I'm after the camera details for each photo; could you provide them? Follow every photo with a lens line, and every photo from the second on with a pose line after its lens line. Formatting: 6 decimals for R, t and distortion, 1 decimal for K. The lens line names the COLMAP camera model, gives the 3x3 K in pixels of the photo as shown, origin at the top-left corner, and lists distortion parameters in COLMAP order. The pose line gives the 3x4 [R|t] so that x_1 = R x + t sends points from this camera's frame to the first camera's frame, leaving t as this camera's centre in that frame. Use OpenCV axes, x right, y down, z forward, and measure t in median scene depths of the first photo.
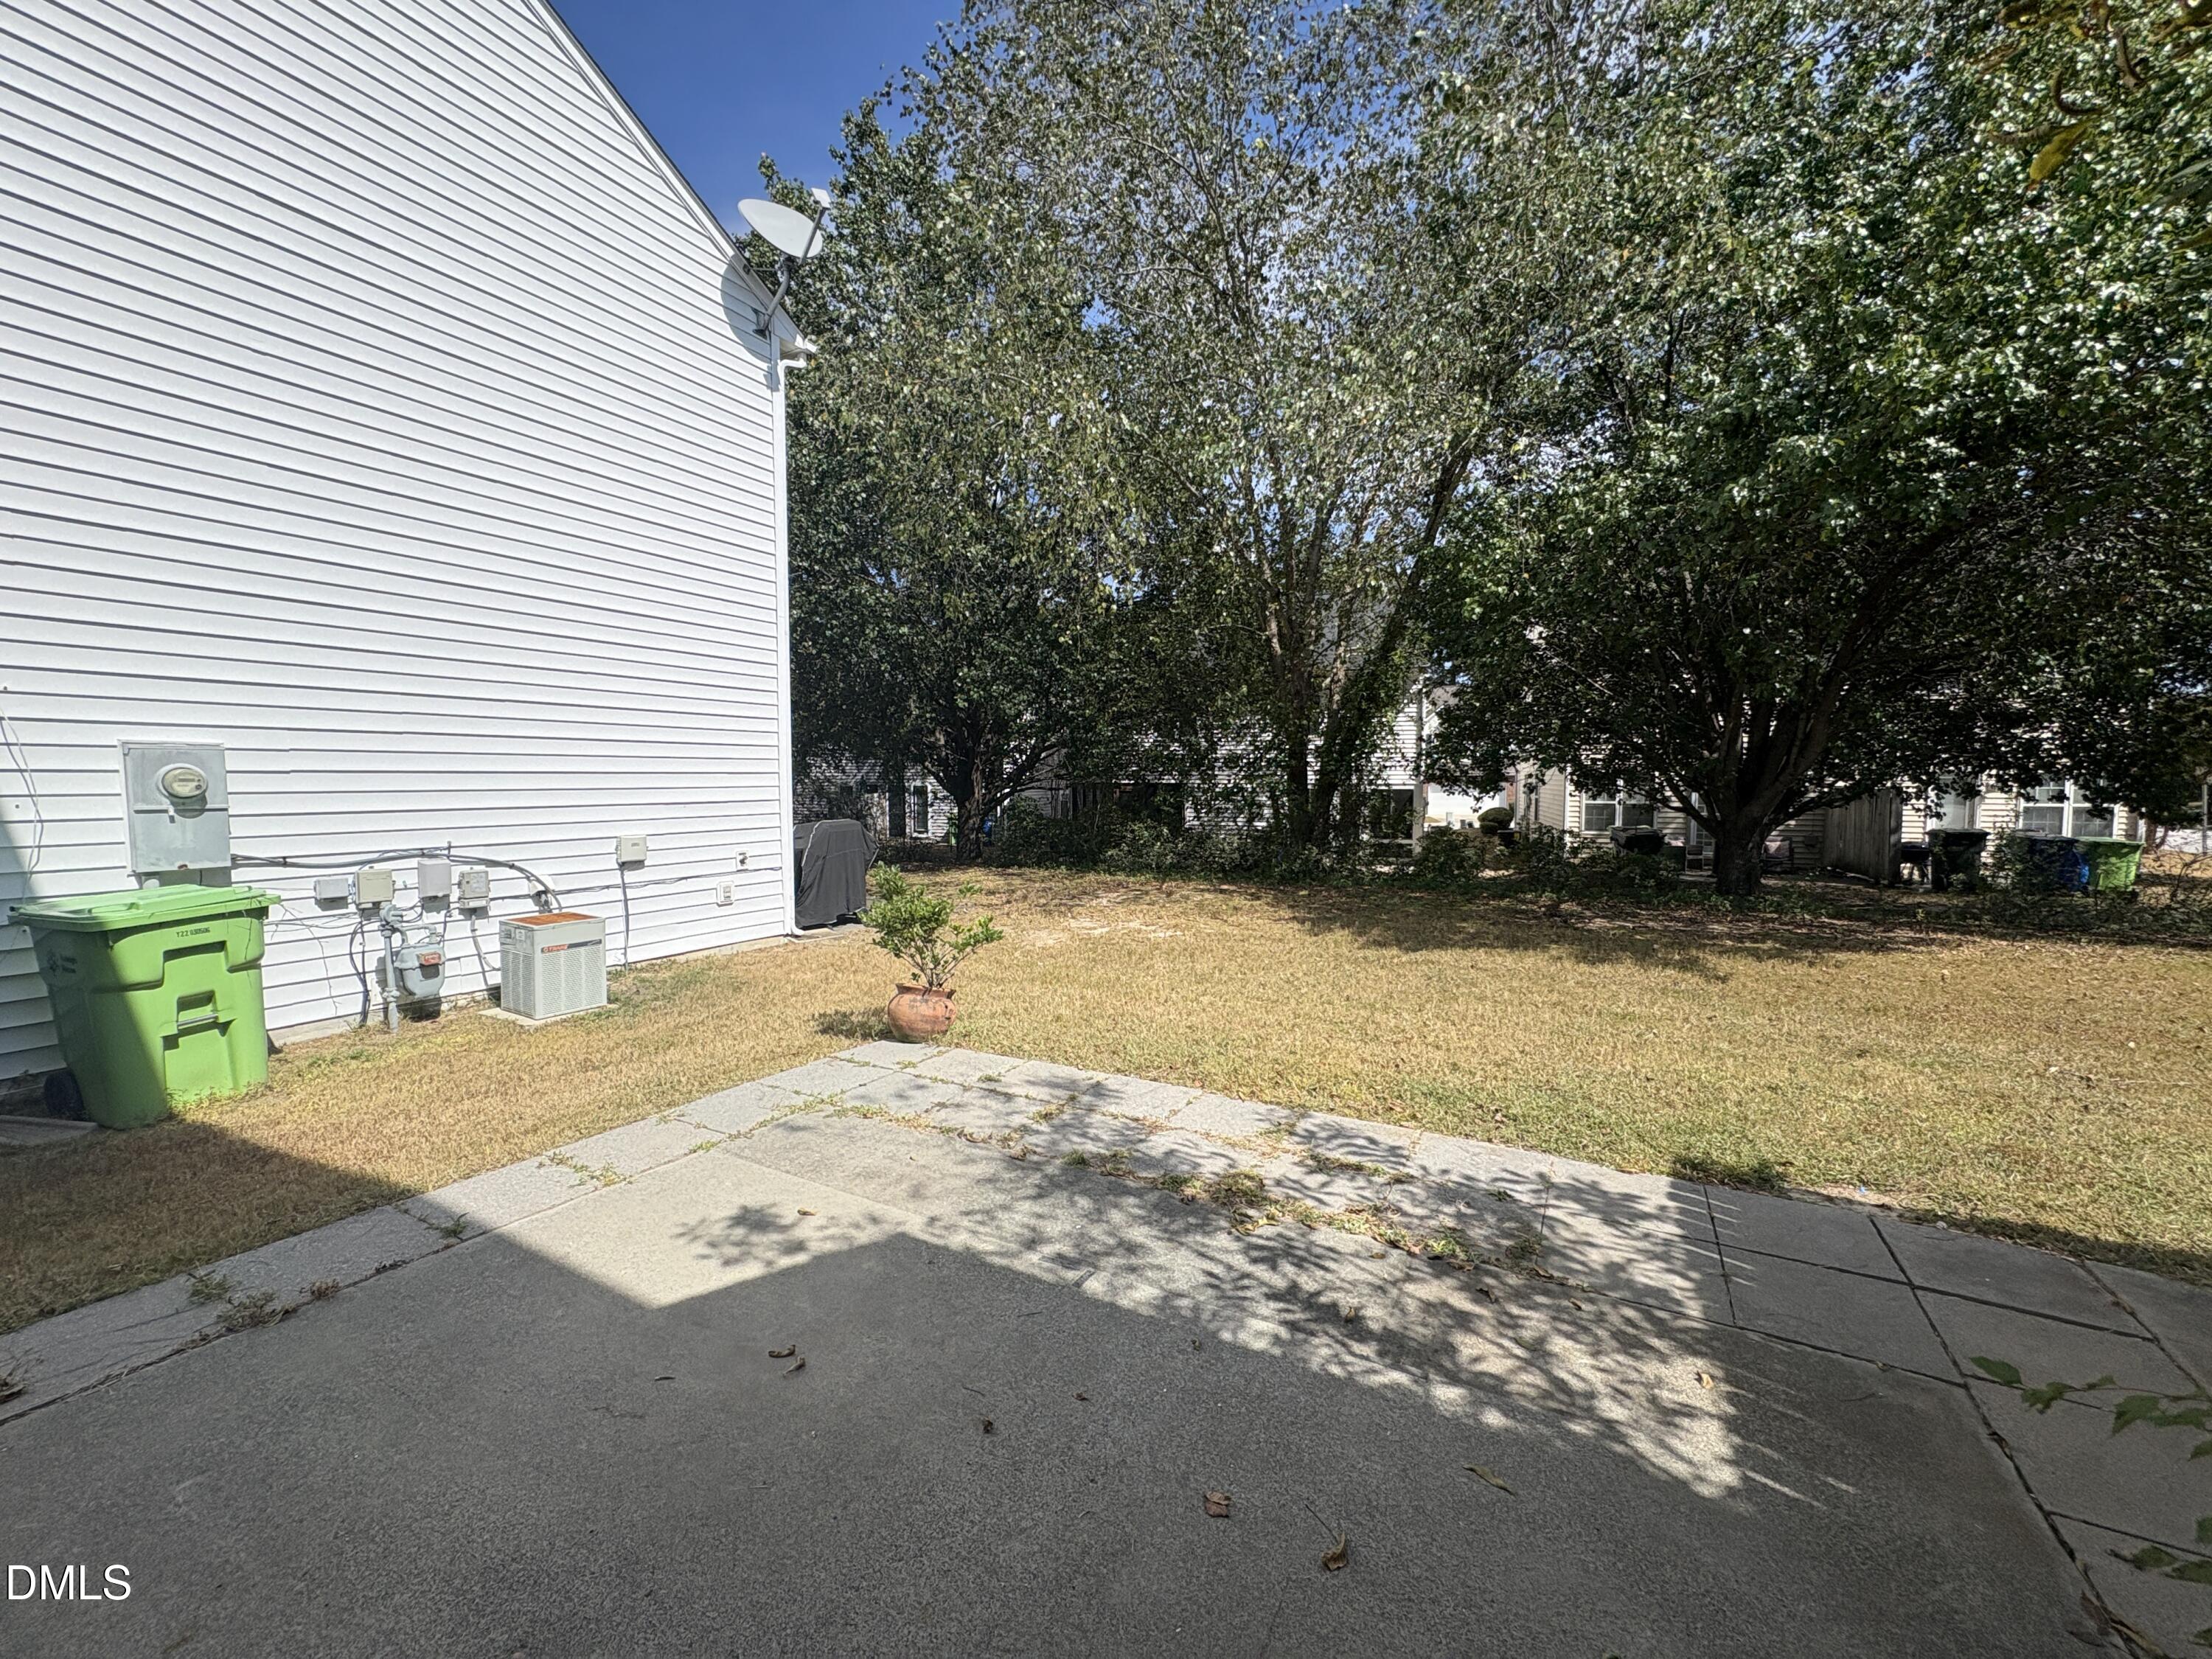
lens RADIAL K [[878.8, 0, 1100.5], [0, 878.8, 827.1], [0, 0, 1]] dist [-0.000210, 0.000184]
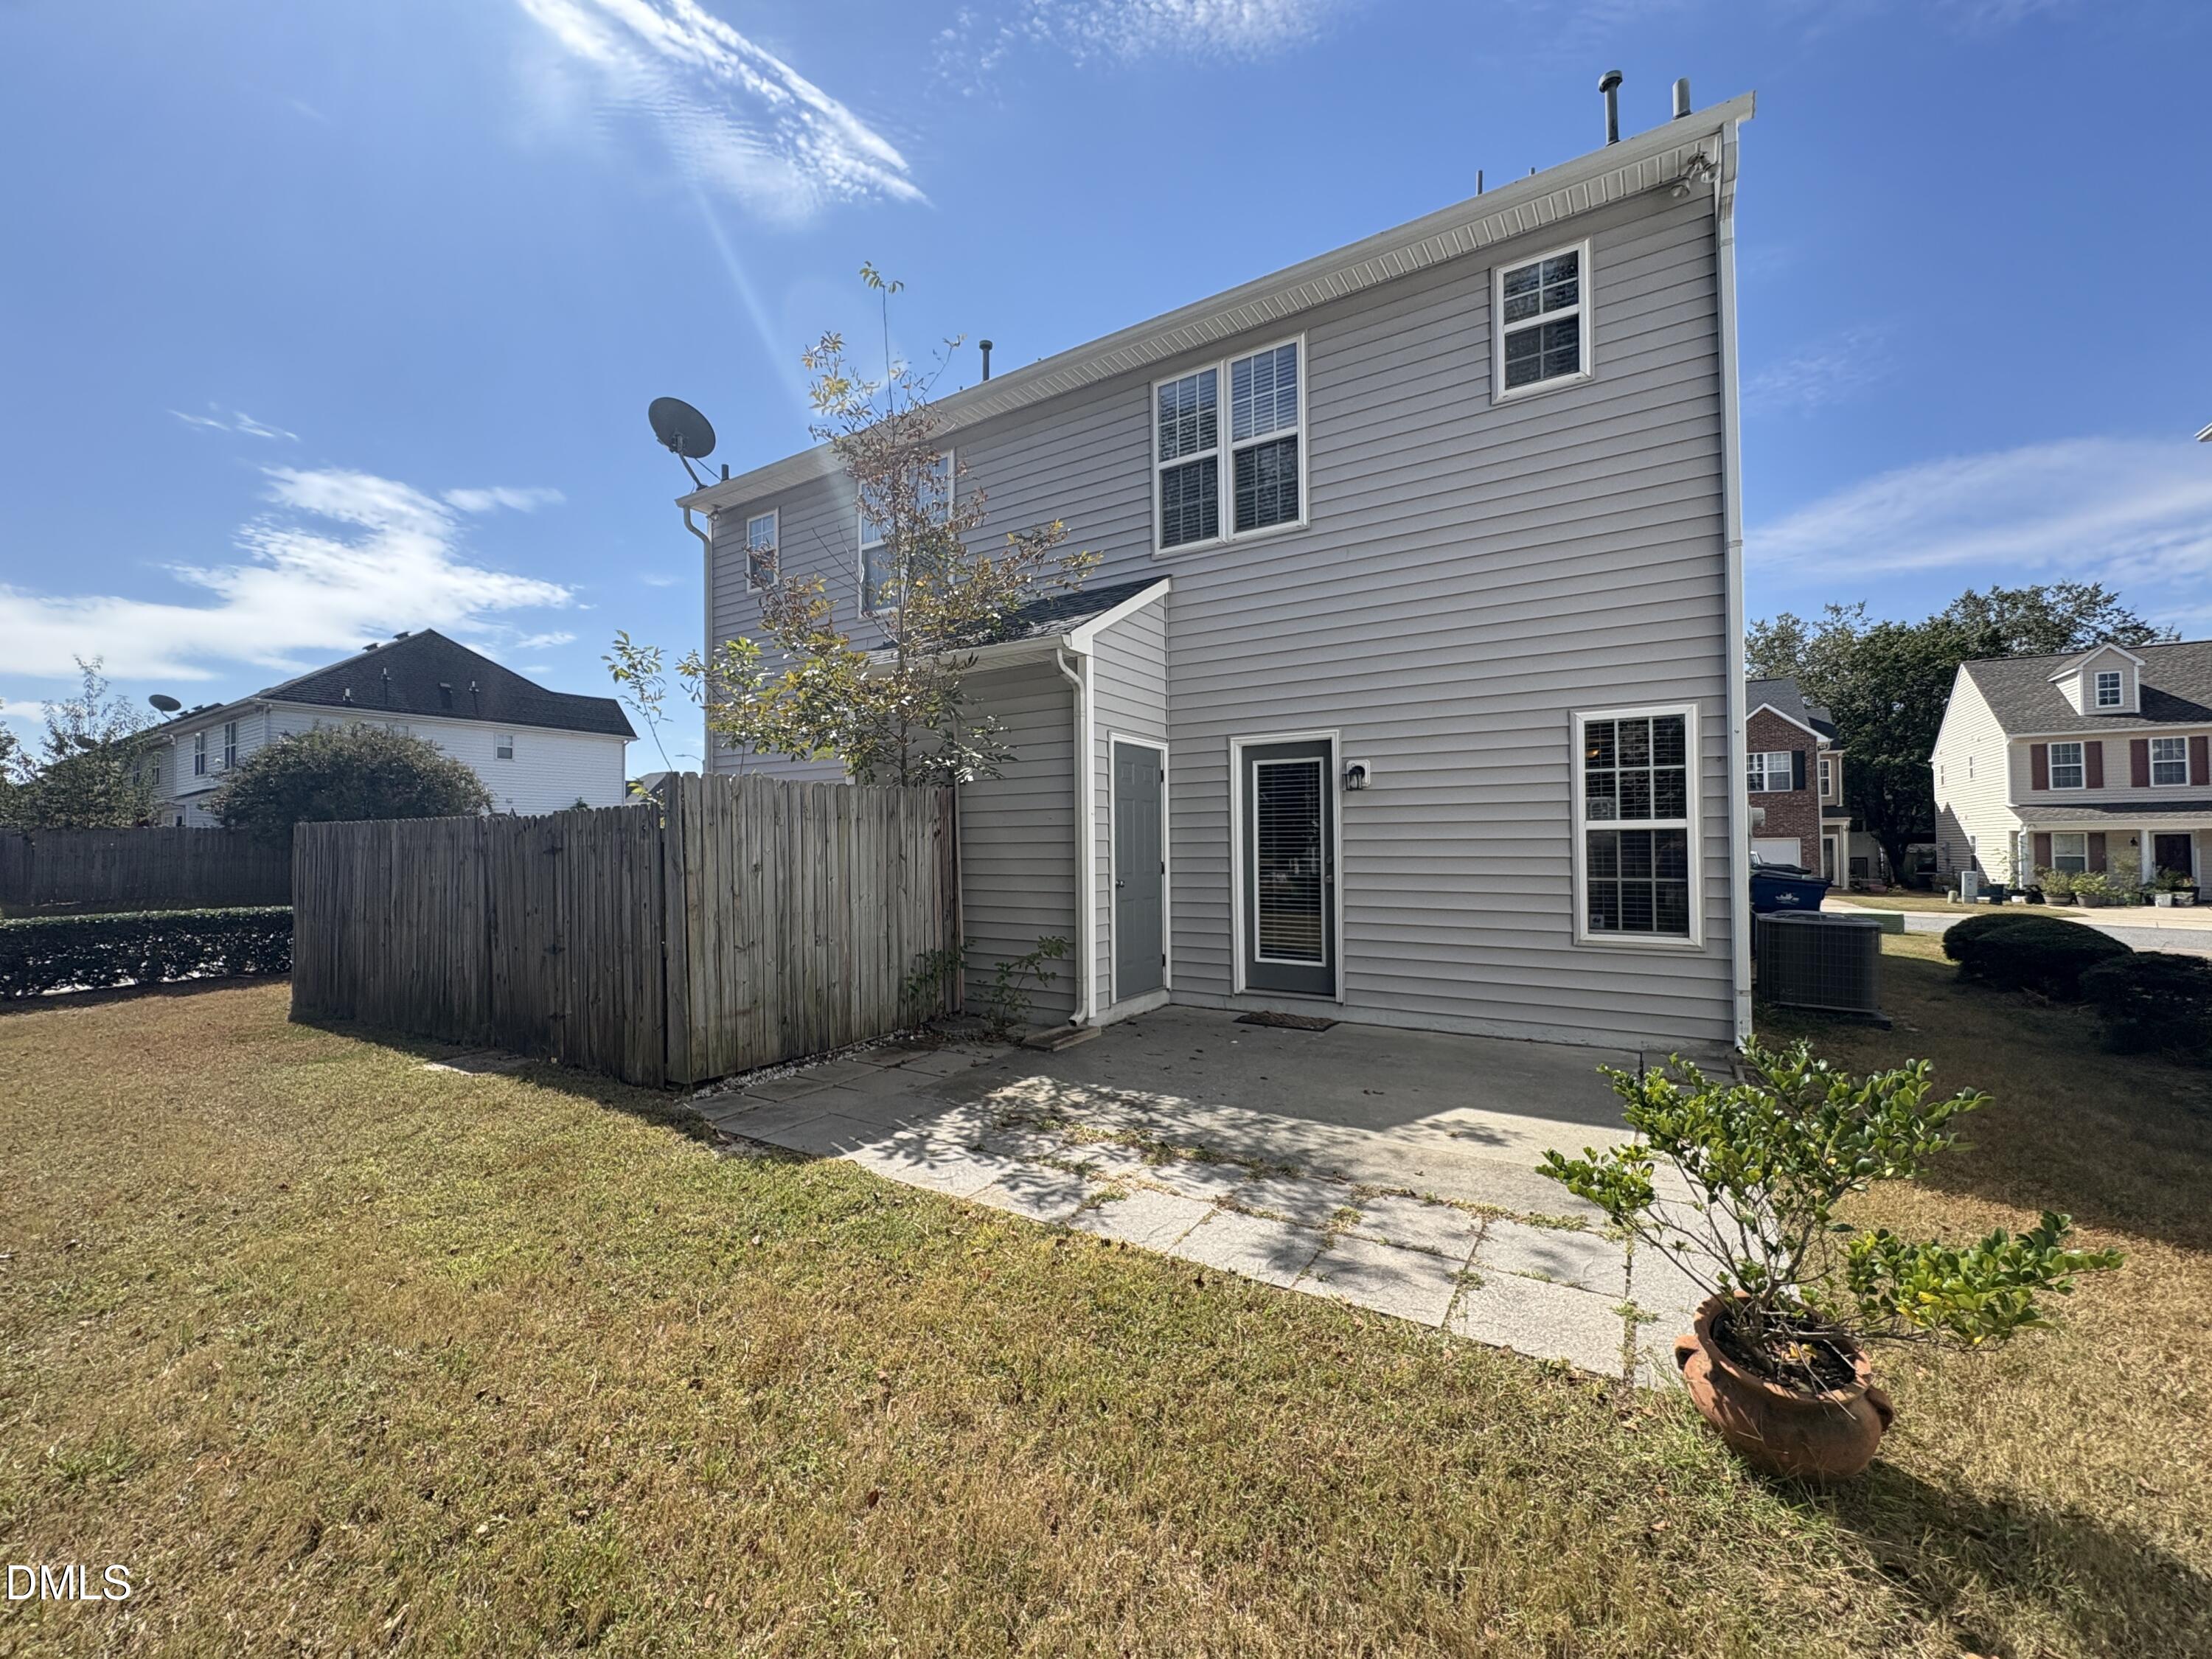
lens RADIAL K [[878.8, 0, 1100.5], [0, 878.8, 827.1], [0, 0, 1]] dist [-0.000210, 0.000184]
pose [[-0.998178, 0.008335, 0.059759, 0.183077], [0.009673, 0.999708, 0.022126, -0.138640], [-0.059557, 0.022664, -0.997968, 2.644043]]
